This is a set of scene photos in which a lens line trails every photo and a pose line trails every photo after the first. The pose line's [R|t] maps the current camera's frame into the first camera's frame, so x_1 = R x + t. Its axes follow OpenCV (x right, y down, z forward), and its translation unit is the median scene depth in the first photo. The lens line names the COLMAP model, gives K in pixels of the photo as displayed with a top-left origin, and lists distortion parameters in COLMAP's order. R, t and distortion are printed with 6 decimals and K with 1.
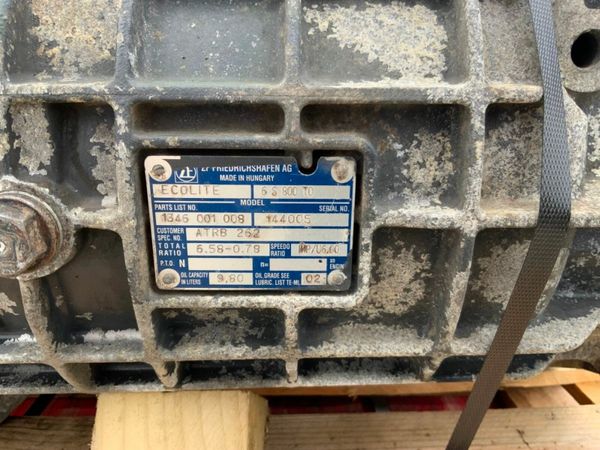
lens RADIAL K [[498.1, 0, 300.0], [0, 498.1, 225.0], [0, 0, 1]] dist [0.073853, -0.140615]
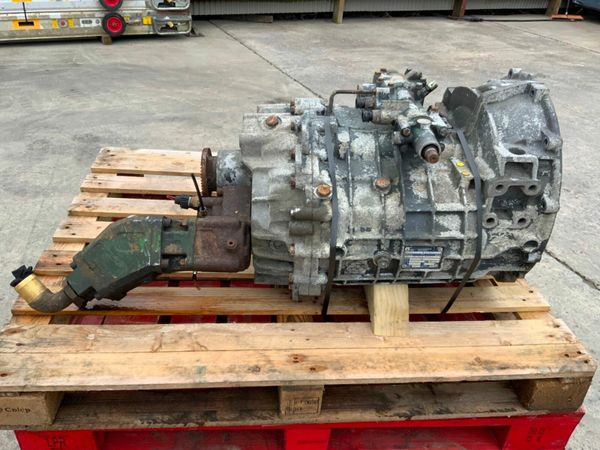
lens RADIAL K [[498.1, 0, 300.0], [0, 498.1, 225.0], [0, 0, 1]] dist [0.073853, -0.140615]
pose [[0.999797, 0.010115, 0.017426, -1.494321], [-0.014179, 0.967666, 0.251838, -1.663493], [-0.014315, -0.252034, 0.967613, -4.076265]]
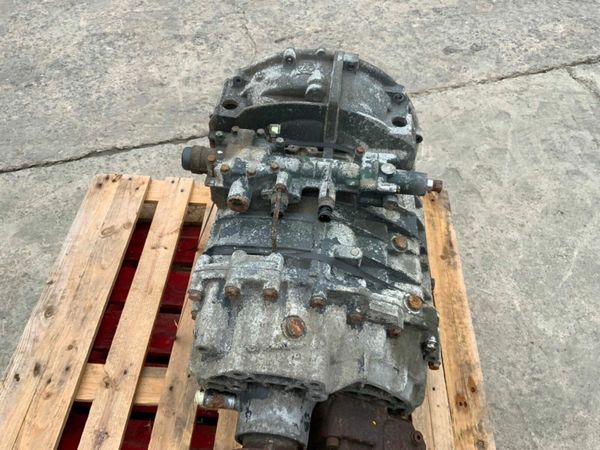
lens RADIAL K [[498.1, 0, 300.0], [0, 498.1, 225.0], [0, 0, 1]] dist [0.073853, -0.140615]
pose [[0.134093, -0.787198, 0.601945, -3.441761], [0.298784, 0.611280, 0.732847, -4.714931], [-0.944853, 0.081582, 0.317171, 0.467439]]
